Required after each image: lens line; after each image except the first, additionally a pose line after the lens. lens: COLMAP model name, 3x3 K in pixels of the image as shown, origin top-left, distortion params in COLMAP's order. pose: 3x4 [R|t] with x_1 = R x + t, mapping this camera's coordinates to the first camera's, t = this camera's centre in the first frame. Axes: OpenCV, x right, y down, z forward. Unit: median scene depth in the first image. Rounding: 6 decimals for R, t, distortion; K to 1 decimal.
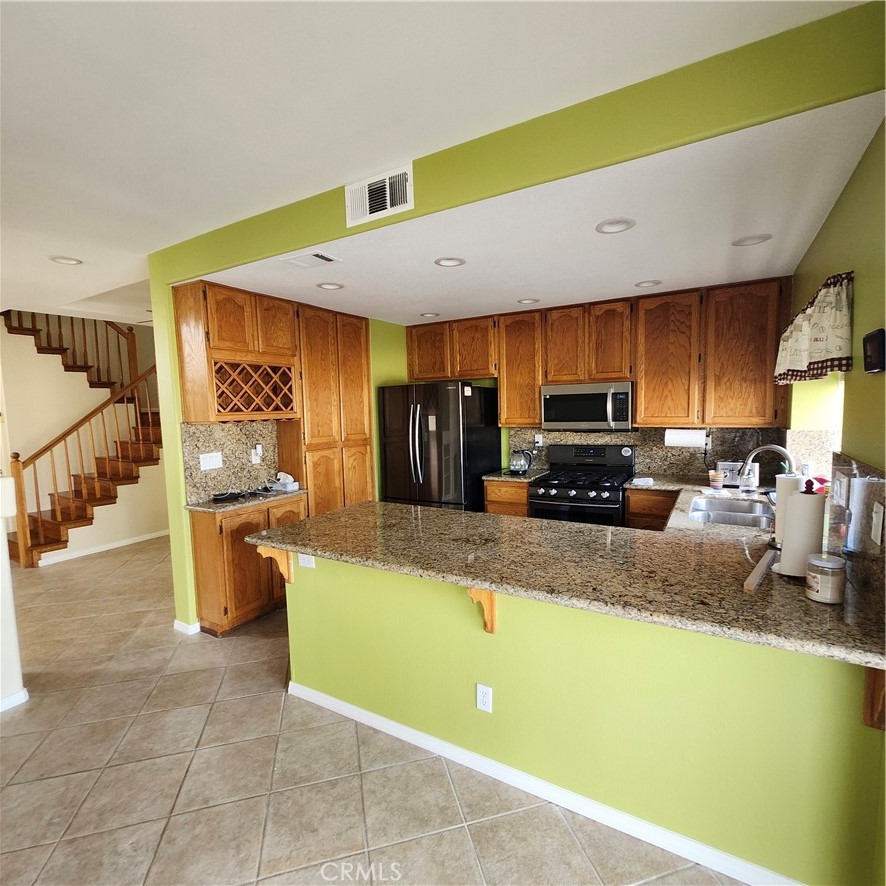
lens RADIAL K [[461.4, 0, 453.0], [0, 461.4, 446.6], [0, 0, 1]] dist [-0.005303, -0.001175]
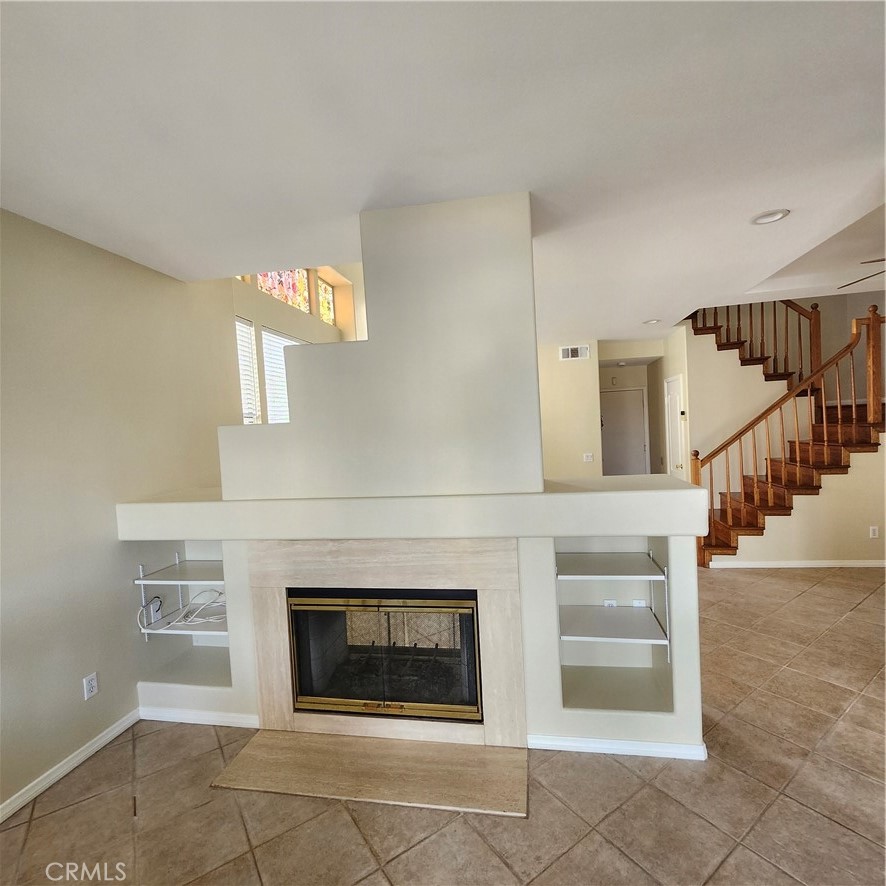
lens RADIAL K [[461.4, 0, 453.0], [0, 461.4, 446.6], [0, 0, 1]] dist [-0.005303, -0.001175]
pose [[0.336378, 0.042737, -0.940757, -0.159594], [-0.034592, 0.998856, 0.033008, -0.009449], [0.941092, 0.021440, 0.337471, 0.136031]]
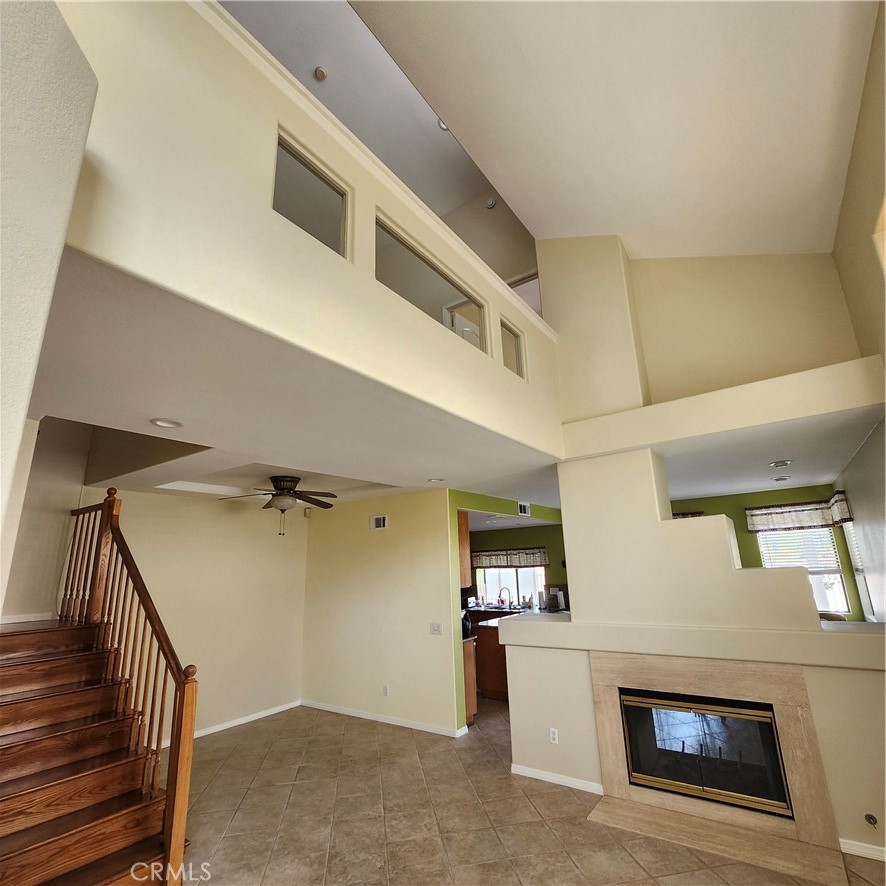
lens RADIAL K [[461.4, 0, 453.0], [0, 461.4, 446.6], [0, 0, 1]] dist [-0.005303, -0.001175]
pose [[0.083330, 0.271835, 0.958729, -1.425014], [0.120620, 0.952250, -0.280482, -0.043760], [-0.989195, 0.139015, 0.046563, 0.523597]]
